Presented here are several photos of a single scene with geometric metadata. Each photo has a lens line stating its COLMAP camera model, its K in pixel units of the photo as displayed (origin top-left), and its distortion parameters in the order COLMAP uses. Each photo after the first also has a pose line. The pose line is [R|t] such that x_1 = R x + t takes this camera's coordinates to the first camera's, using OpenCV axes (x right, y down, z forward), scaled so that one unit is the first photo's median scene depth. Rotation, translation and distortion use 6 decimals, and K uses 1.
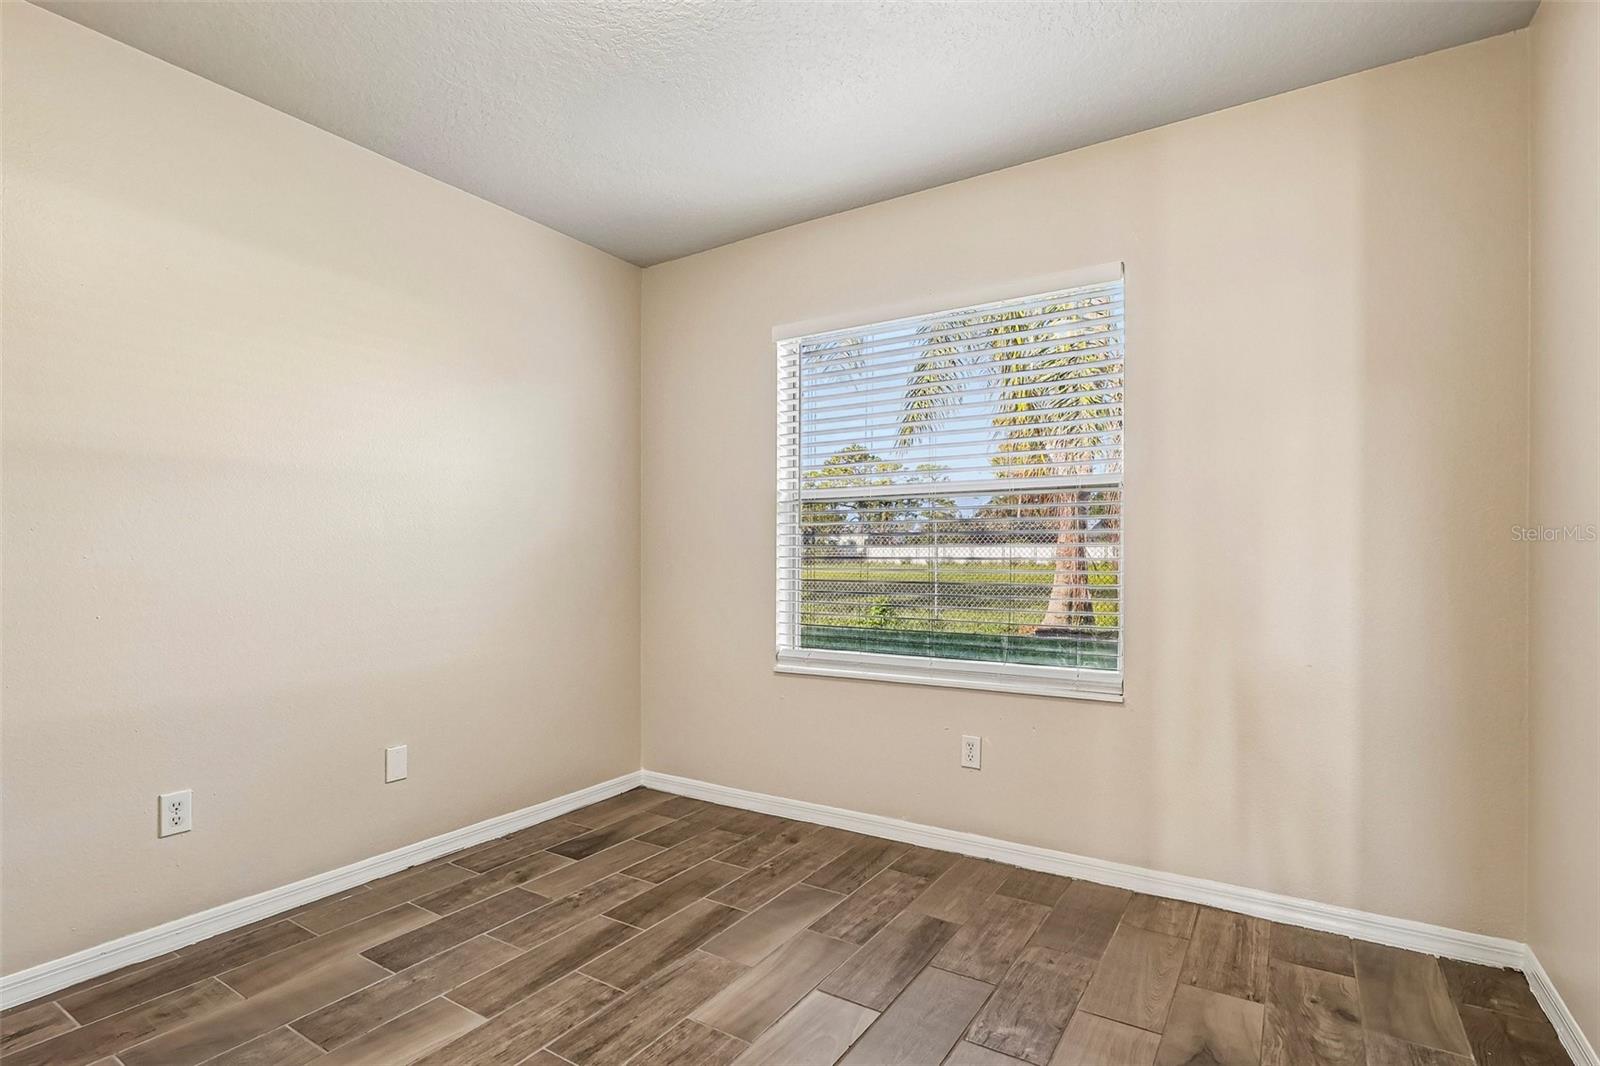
lens RADIAL K [[774.7, 0, 799.6], [0, 774.7, 504.5], [0, 0, 1]] dist [-0.016350, -0.000008]
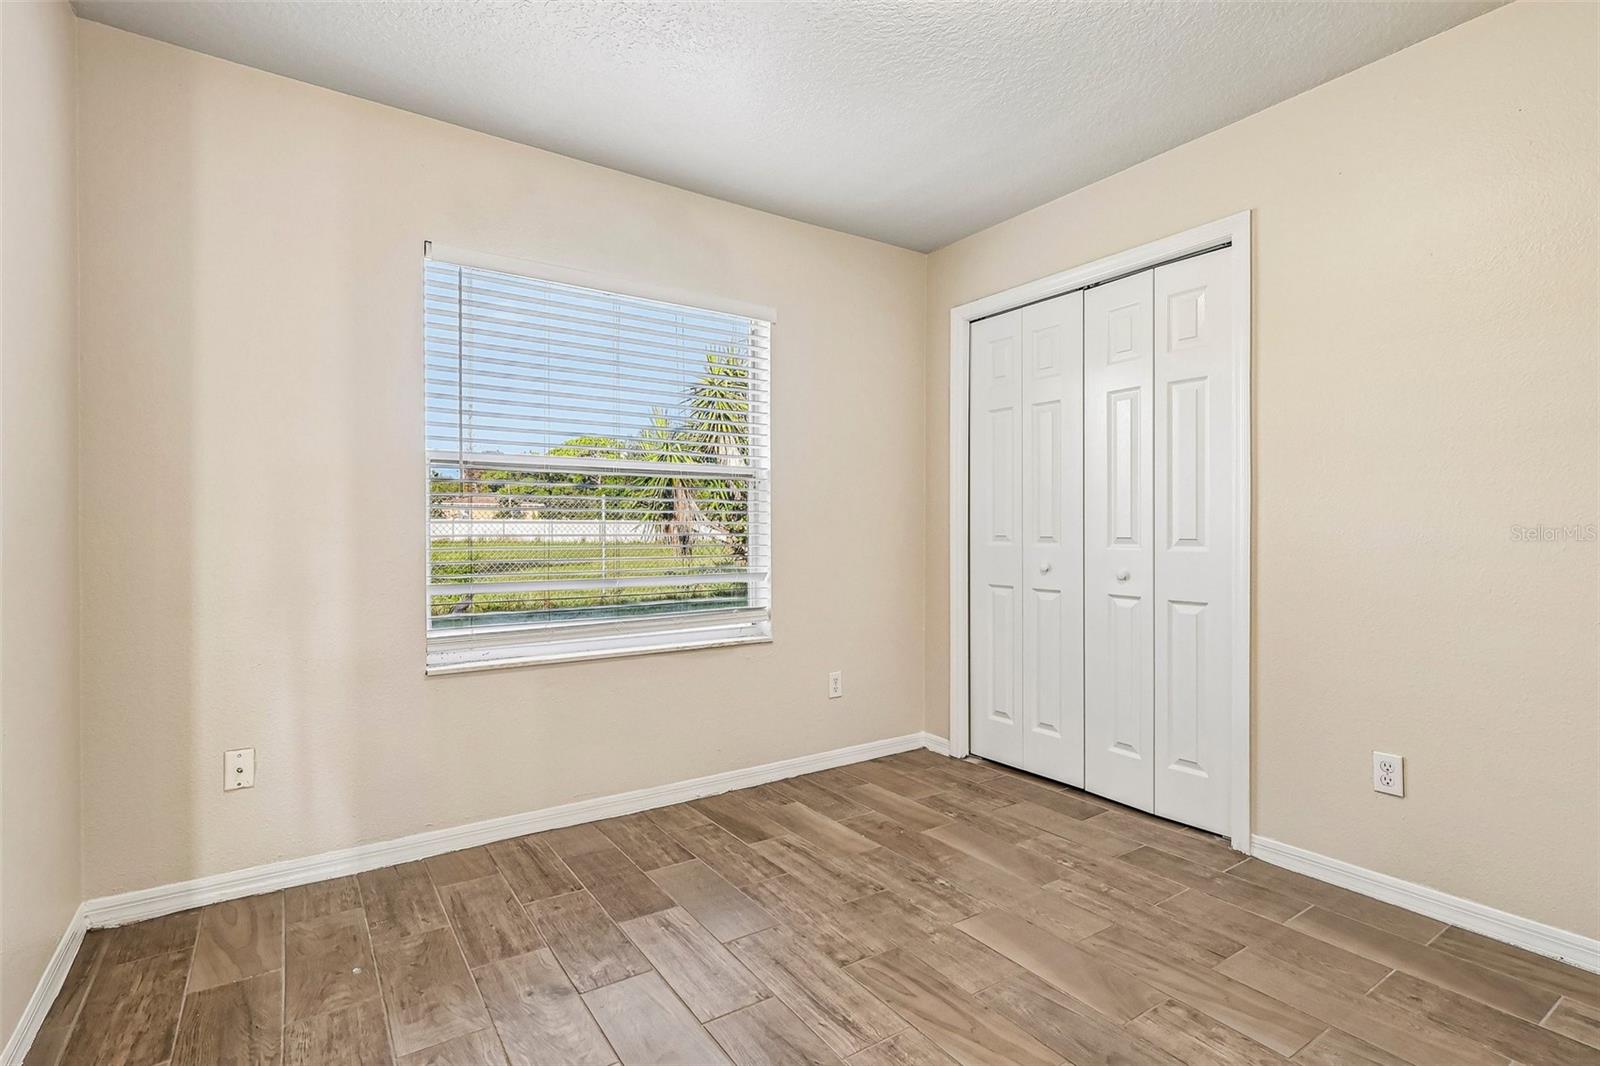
lens RADIAL K [[751.3, 0, 800.0], [0, 751.3, 533.0], [0, 0, 1]] dist [-0.017471, -0.000150]
pose [[0.394348, -0.006453, 0.918938, -0.525128], [-0.056197, 0.997934, 0.031124, 0.018506], [-0.917241, -0.063916, 0.393171, 0.323286]]
